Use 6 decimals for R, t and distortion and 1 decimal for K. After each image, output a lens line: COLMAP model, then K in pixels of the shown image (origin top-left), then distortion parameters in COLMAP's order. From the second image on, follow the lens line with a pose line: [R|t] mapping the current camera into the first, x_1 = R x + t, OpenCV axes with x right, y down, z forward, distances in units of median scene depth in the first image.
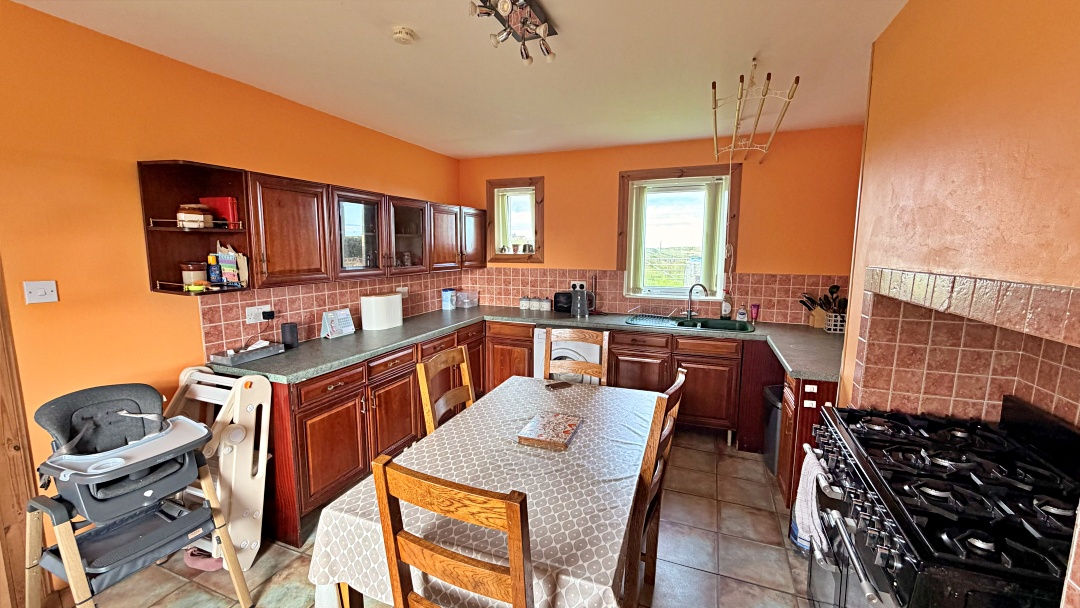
lens RADIAL K [[431.1, 0, 533.8], [0, 431.1, 300.2], [0, 0, 1]] dist [-0.004566, 0.000843]
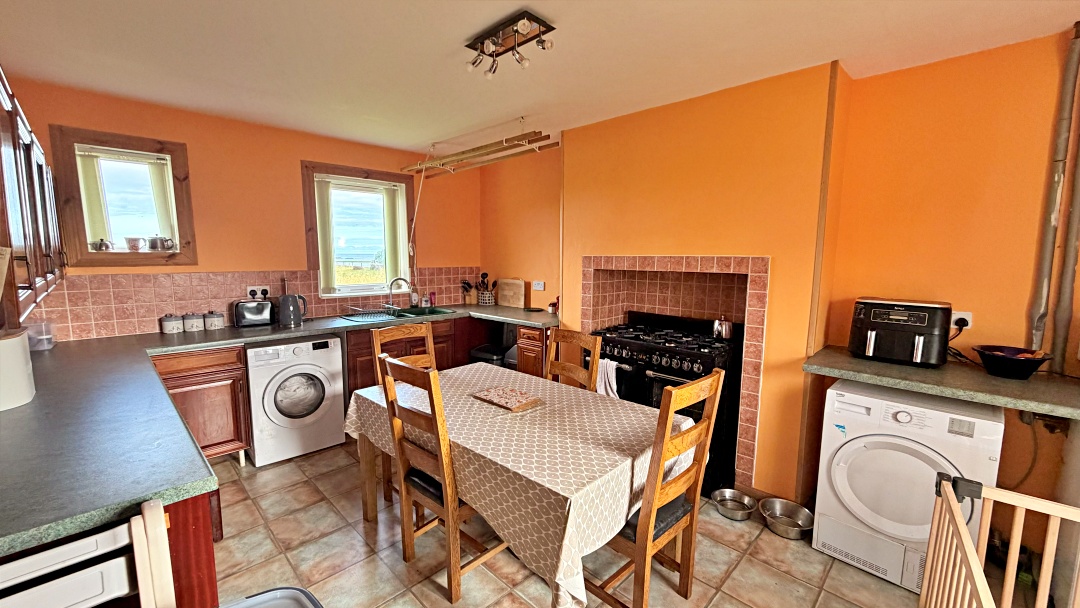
lens RADIAL K [[431.1, 0, 534.7], [0, 431.1, 306.3], [0, 0, 1]] dist [-0.004566, 0.000843]
pose [[0.378826, -0.113838, 0.918440, -0.501238], [0.108495, 0.991026, 0.078084, -0.014990], [-0.919086, 0.070066, 0.387777, 0.240604]]
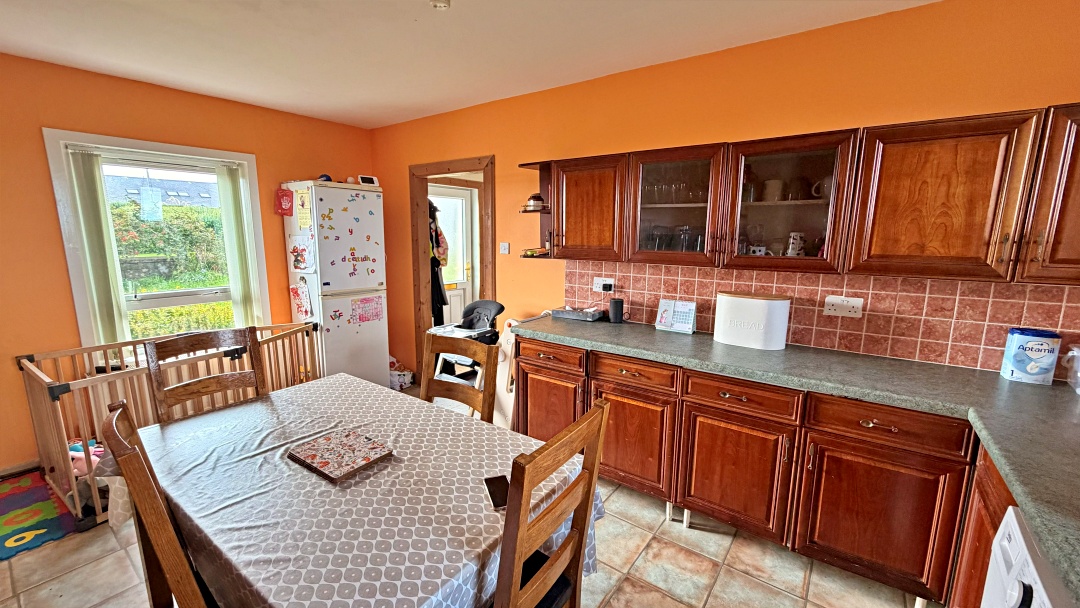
lens RADIAL K [[431.1, 0, 538.3], [0, 431.1, 306.6], [0, 0, 1]] dist [-0.004566, 0.000843]
pose [[-0.238024, 0.166765, -0.956835, 0.366099], [-0.127434, 0.971271, 0.200982, -0.088216], [0.962863, 0.169771, -0.209935, 0.817043]]
